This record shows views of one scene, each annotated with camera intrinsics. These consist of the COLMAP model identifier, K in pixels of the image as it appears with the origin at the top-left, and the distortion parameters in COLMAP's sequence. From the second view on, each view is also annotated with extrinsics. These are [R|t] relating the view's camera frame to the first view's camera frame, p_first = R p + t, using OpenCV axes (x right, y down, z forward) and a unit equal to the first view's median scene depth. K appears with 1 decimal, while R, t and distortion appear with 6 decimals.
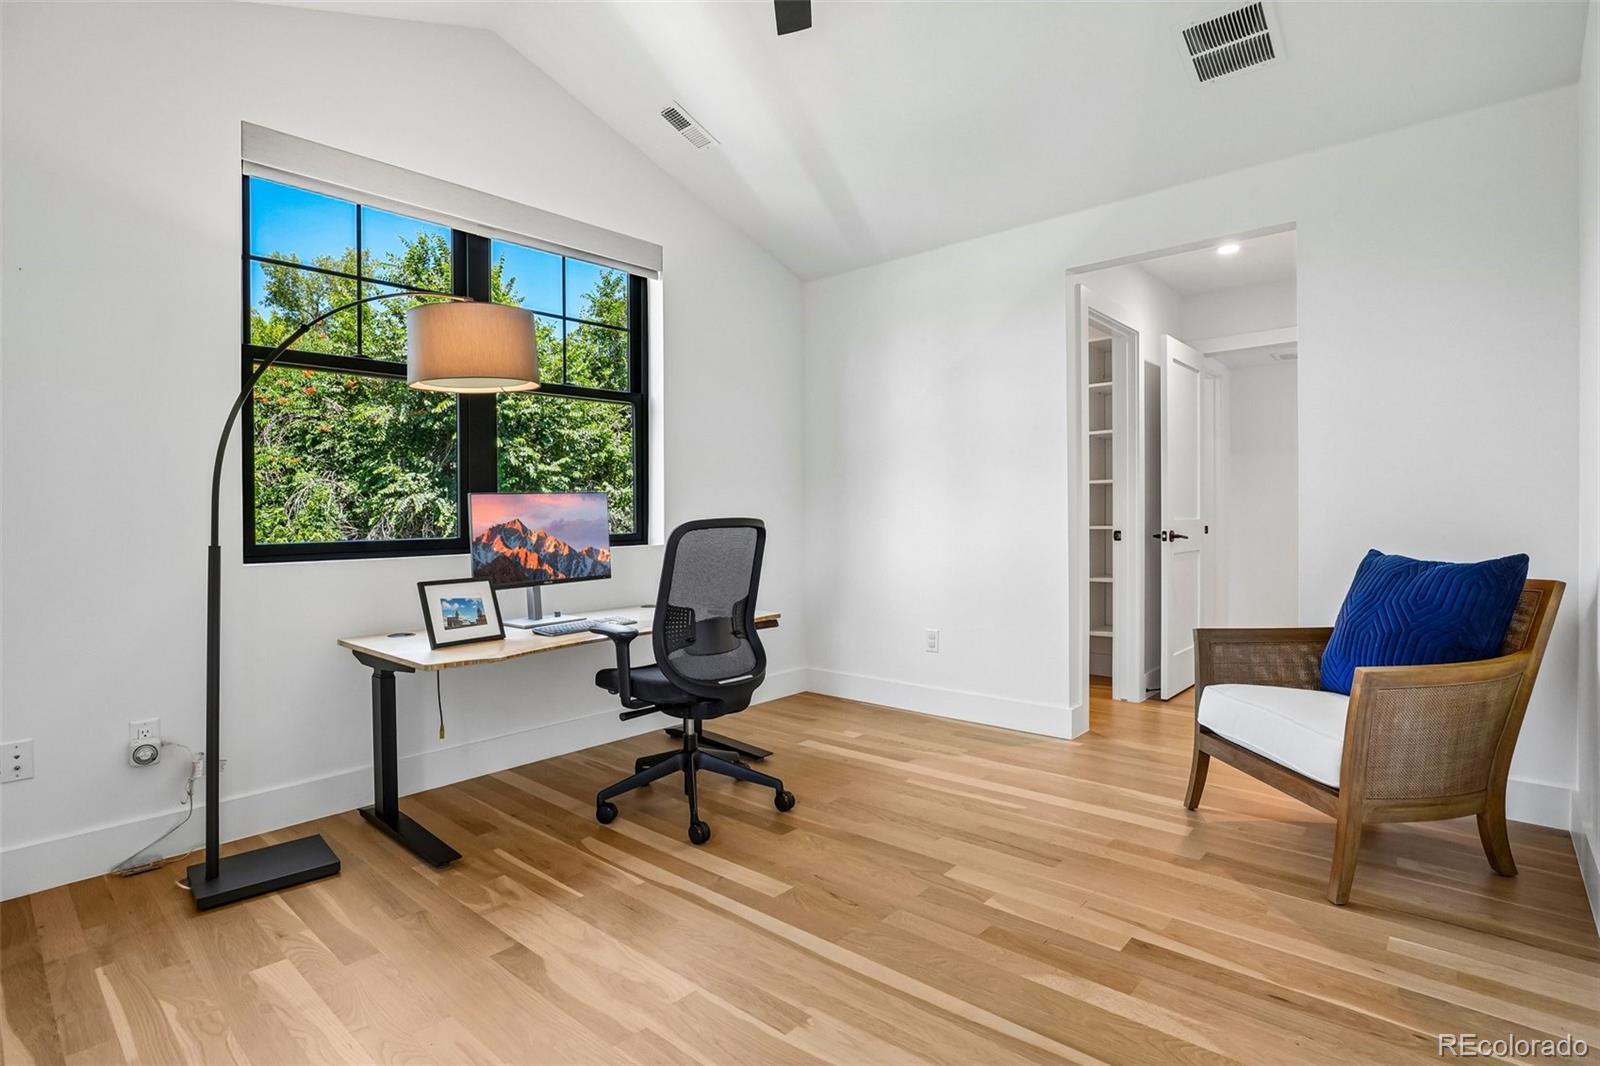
lens RADIAL K [[781.0, 0, 800.7], [0, 781.0, 537.1], [0, 0, 1]] dist [-0.031183, 0.006564]
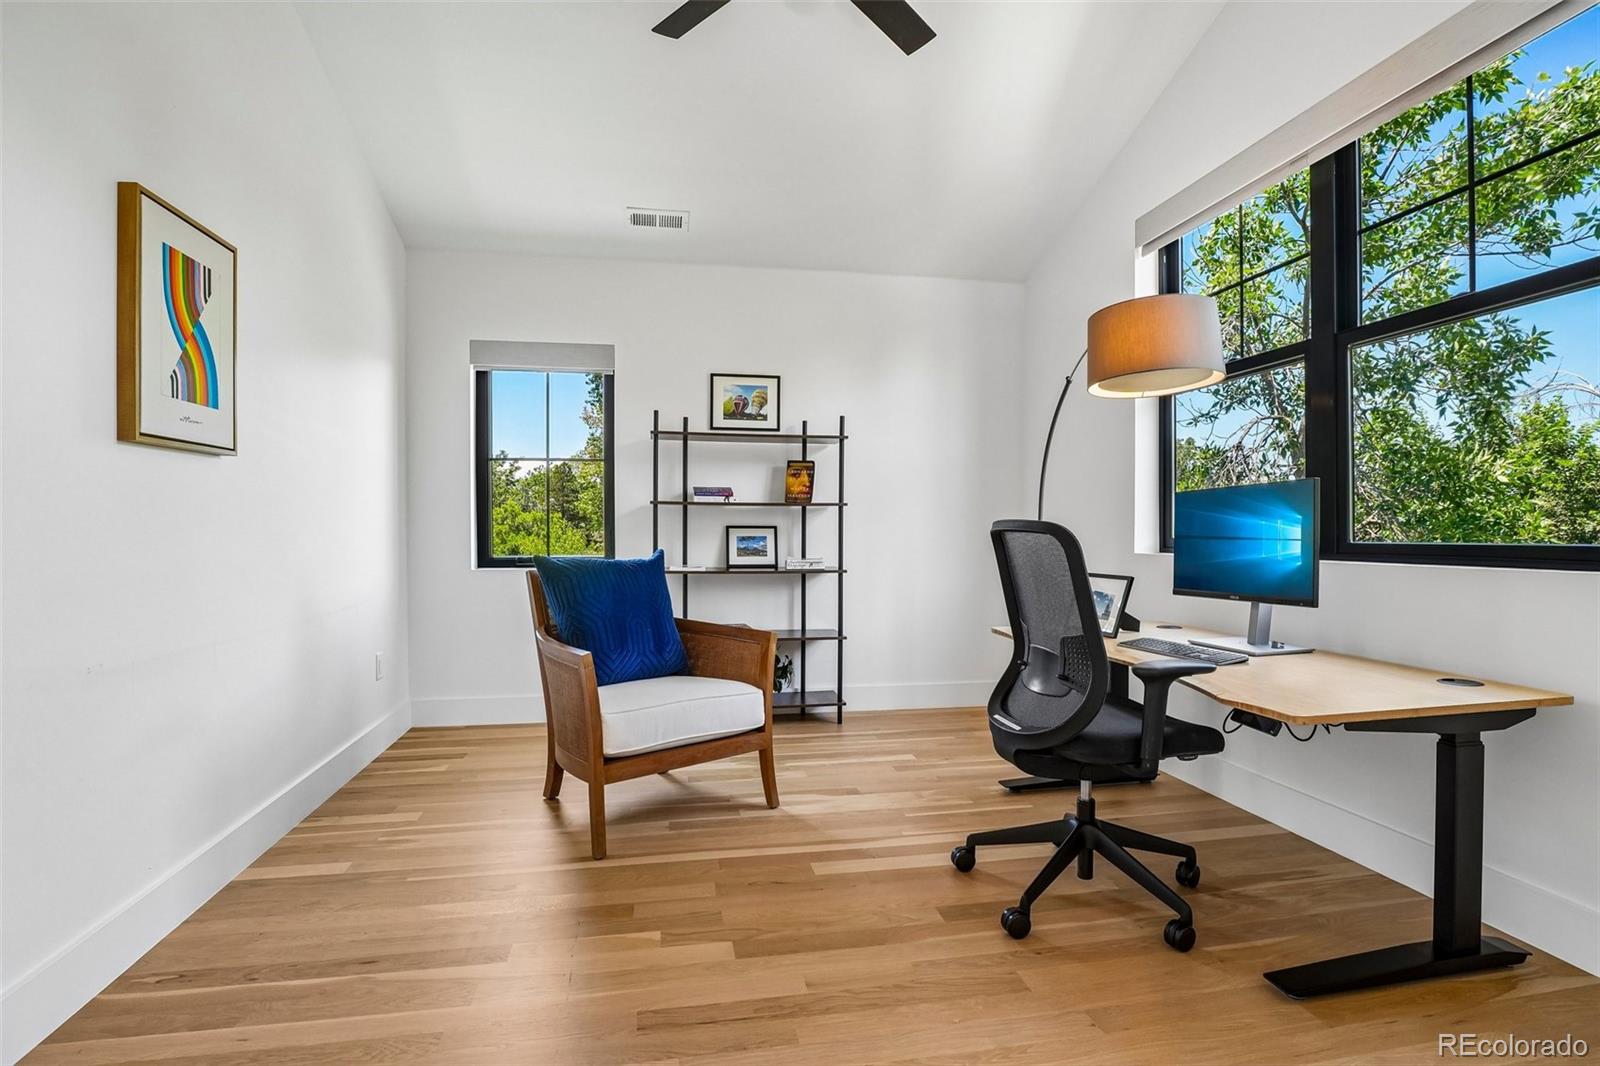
lens RADIAL K [[781.0, 0, 800.7], [0, 781.0, 523.1], [0, 0, 1]] dist [-0.031183, 0.006564]
pose [[-0.612843, 0.011671, -0.790118, 0.805119], [-0.002788, 0.999853, 0.016932, -0.044407], [0.790200, 0.012580, -0.612720, 1.570485]]
